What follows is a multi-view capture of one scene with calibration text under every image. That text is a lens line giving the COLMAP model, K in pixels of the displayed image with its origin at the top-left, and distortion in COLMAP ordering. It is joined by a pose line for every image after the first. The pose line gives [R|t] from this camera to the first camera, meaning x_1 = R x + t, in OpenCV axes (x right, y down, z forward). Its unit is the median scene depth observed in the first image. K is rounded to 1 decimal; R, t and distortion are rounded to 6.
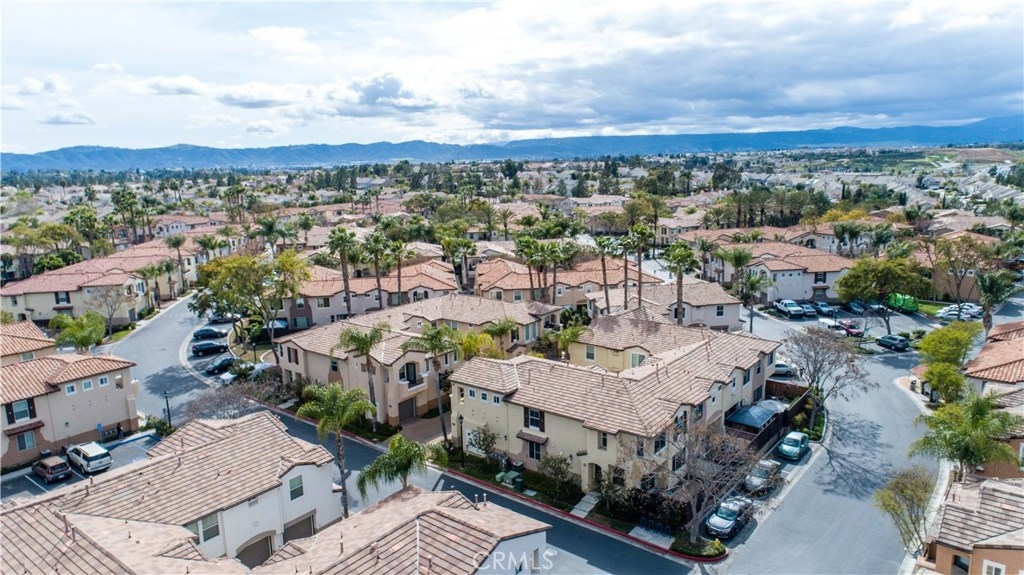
lens RADIAL K [[678.9, 0, 512.0], [0, 678.9, 287.5], [0, 0, 1]] dist [0.011608, 0.004614]
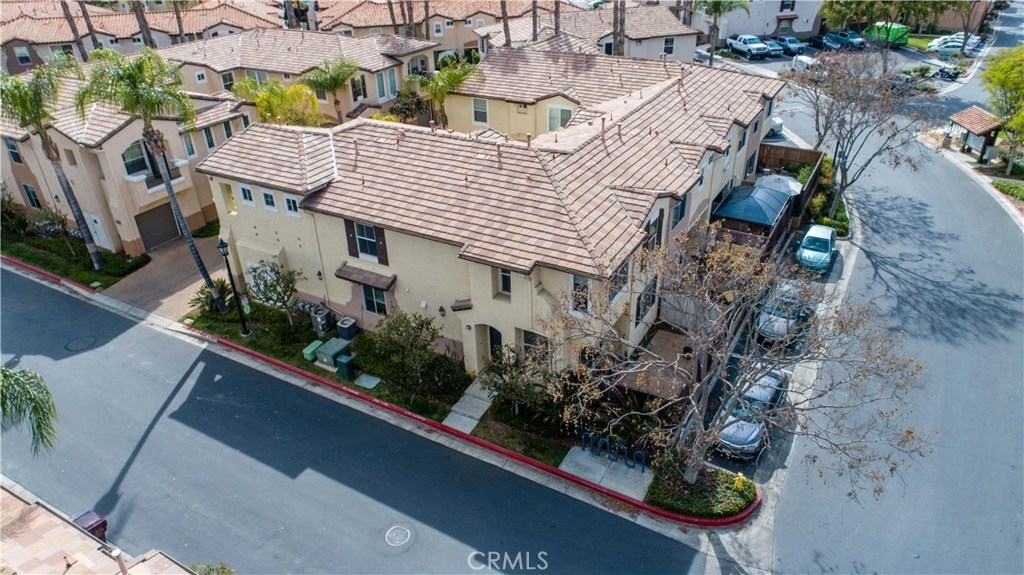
lens RADIAL K [[678.9, 0, 512.0], [0, 678.9, 287.5], [0, 0, 1]] dist [0.011608, 0.004614]
pose [[0.989268, -0.073313, 0.126385, 0.063098], [0.029380, 0.947148, 0.319448, 0.060012], [-0.143125, -0.312307, 0.939138, 0.434678]]
